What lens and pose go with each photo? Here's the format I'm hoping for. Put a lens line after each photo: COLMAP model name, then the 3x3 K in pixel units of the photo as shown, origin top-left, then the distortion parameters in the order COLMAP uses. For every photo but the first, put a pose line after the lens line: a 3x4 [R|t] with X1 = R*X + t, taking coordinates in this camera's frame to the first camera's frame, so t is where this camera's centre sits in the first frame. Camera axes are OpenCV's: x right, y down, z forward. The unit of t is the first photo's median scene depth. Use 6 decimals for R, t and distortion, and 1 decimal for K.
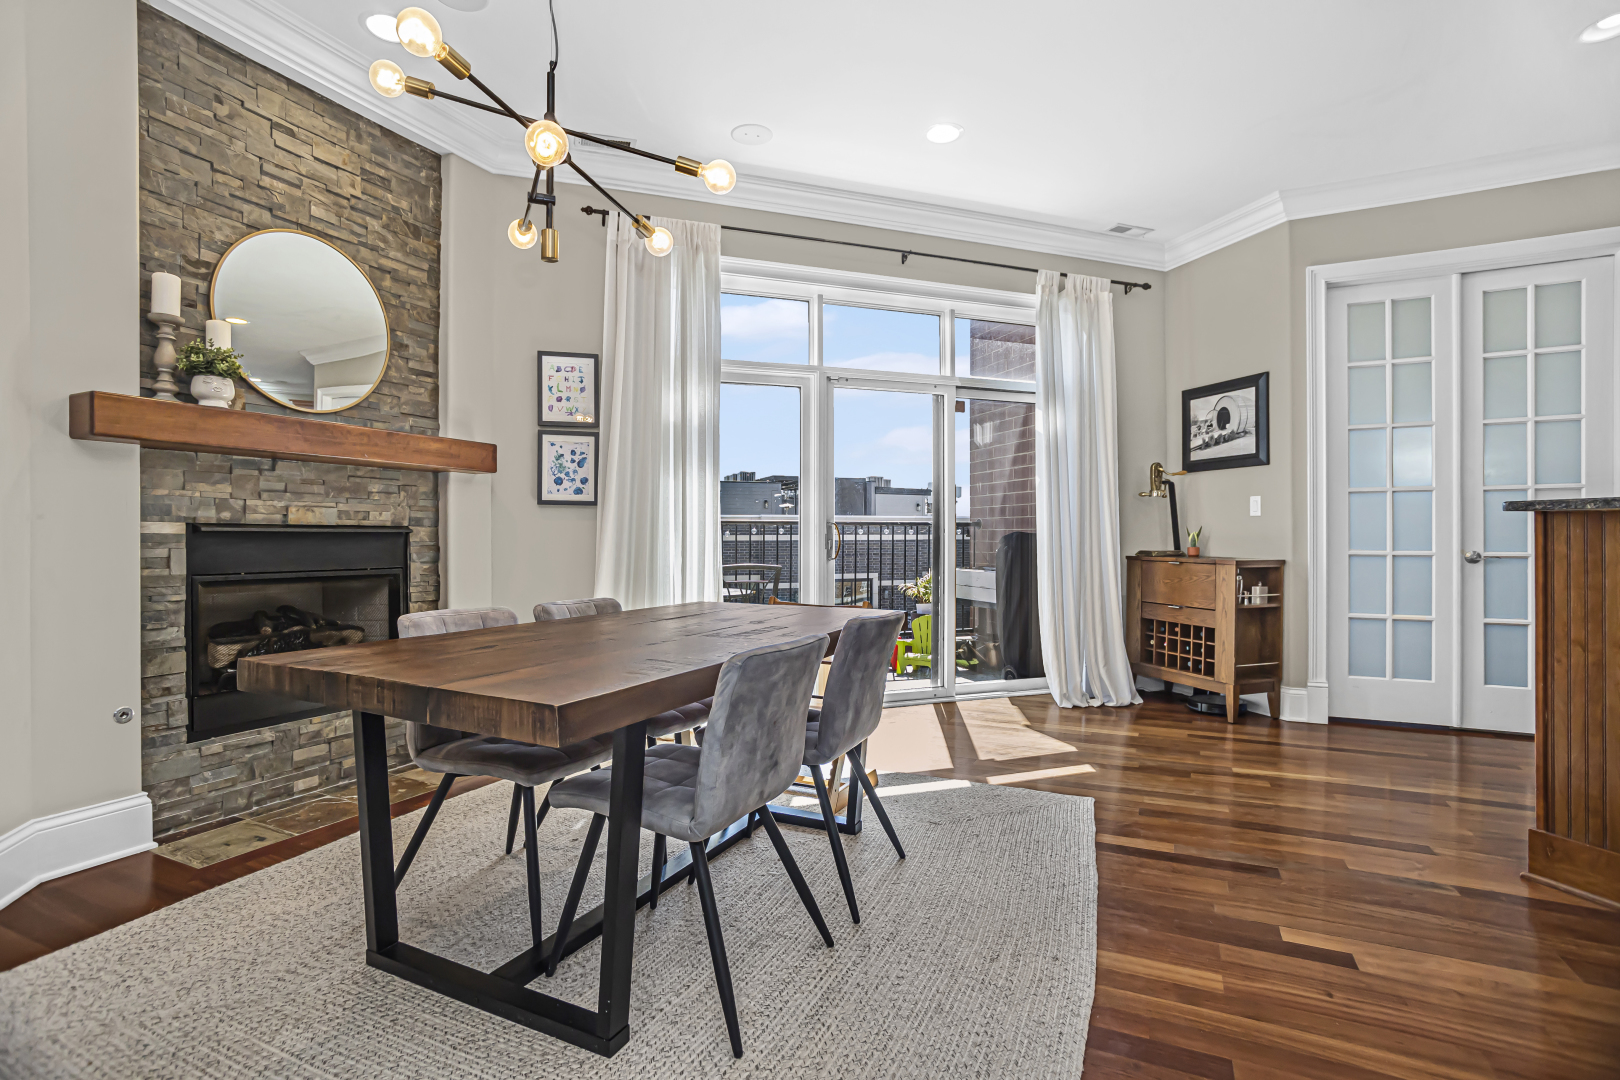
lens RADIAL K [[797.5, 0, 810.0], [0, 797.5, 540.0], [0, 0, 1]] dist [-0.084677, 0.056455]
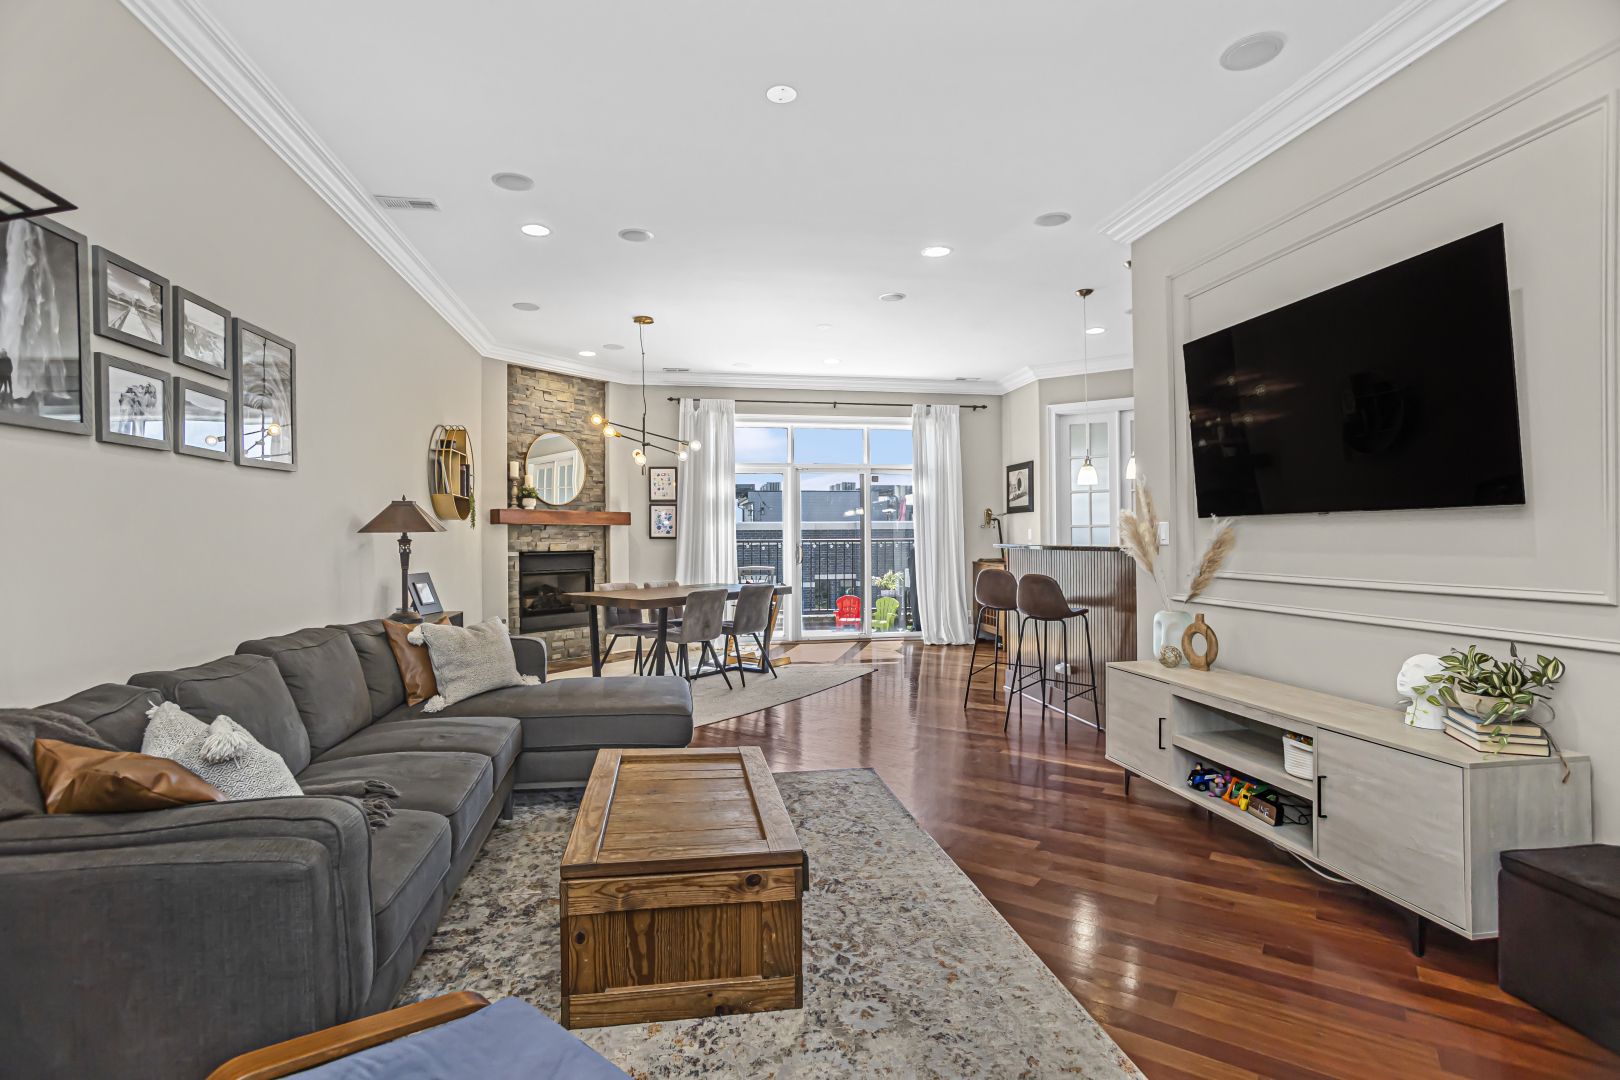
lens RADIAL K [[797.5, 0, 810.0], [0, 797.5, 540.0], [0, 0, 1]] dist [-0.084677, 0.056455]
pose [[0.986749, -0.005340, -0.162167, 0.474154], [0.005591, 0.999984, 0.001092, -0.045422], [0.162159, -0.001985, 0.986763, -1.153892]]
